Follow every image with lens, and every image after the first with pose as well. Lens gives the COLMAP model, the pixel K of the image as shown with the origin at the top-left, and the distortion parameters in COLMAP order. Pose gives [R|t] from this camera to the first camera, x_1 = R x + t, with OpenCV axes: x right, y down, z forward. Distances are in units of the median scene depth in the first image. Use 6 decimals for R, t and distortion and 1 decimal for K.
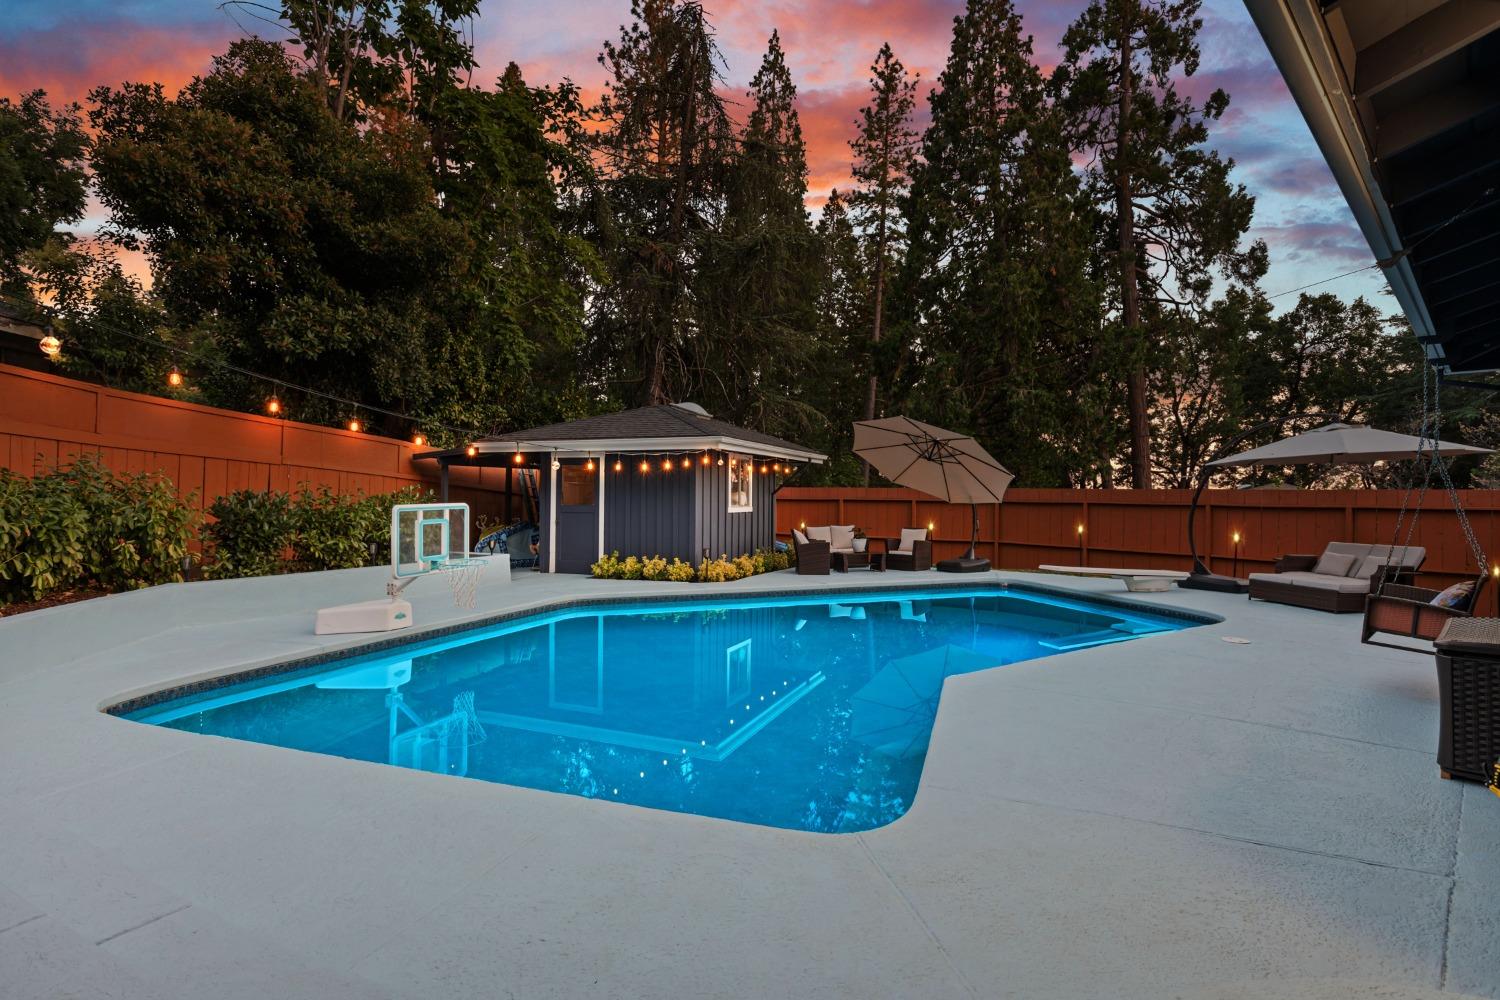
lens RADIAL K [[781.0, 0, 750.0], [0, 781.0, 500.0], [0, 0, 1]] dist [-0.000144, 0.000018]
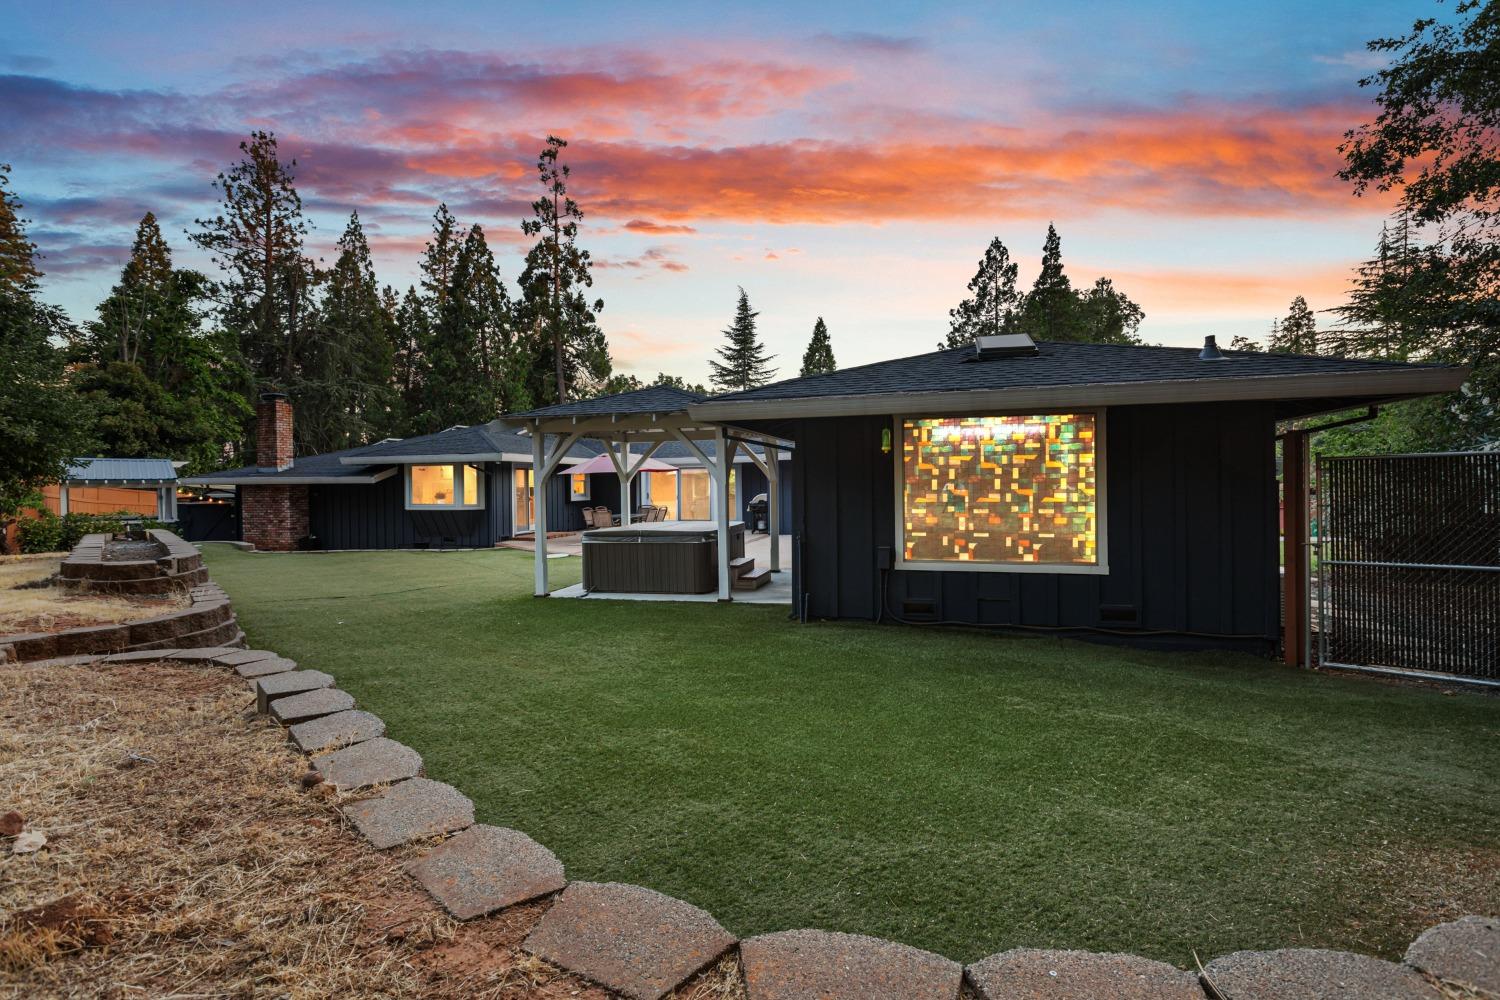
lens RADIAL K [[739.6, 0, 750.0], [0, 739.6, 500.0], [0, 0, 1]] dist [-0.000363, 0.000061]
pose [[0.892832, -0.024646, 0.449715, 0.048524], [0.024194, 0.999684, 0.006754, -0.004823], [-0.449739, 0.004850, 0.893147, -0.567271]]
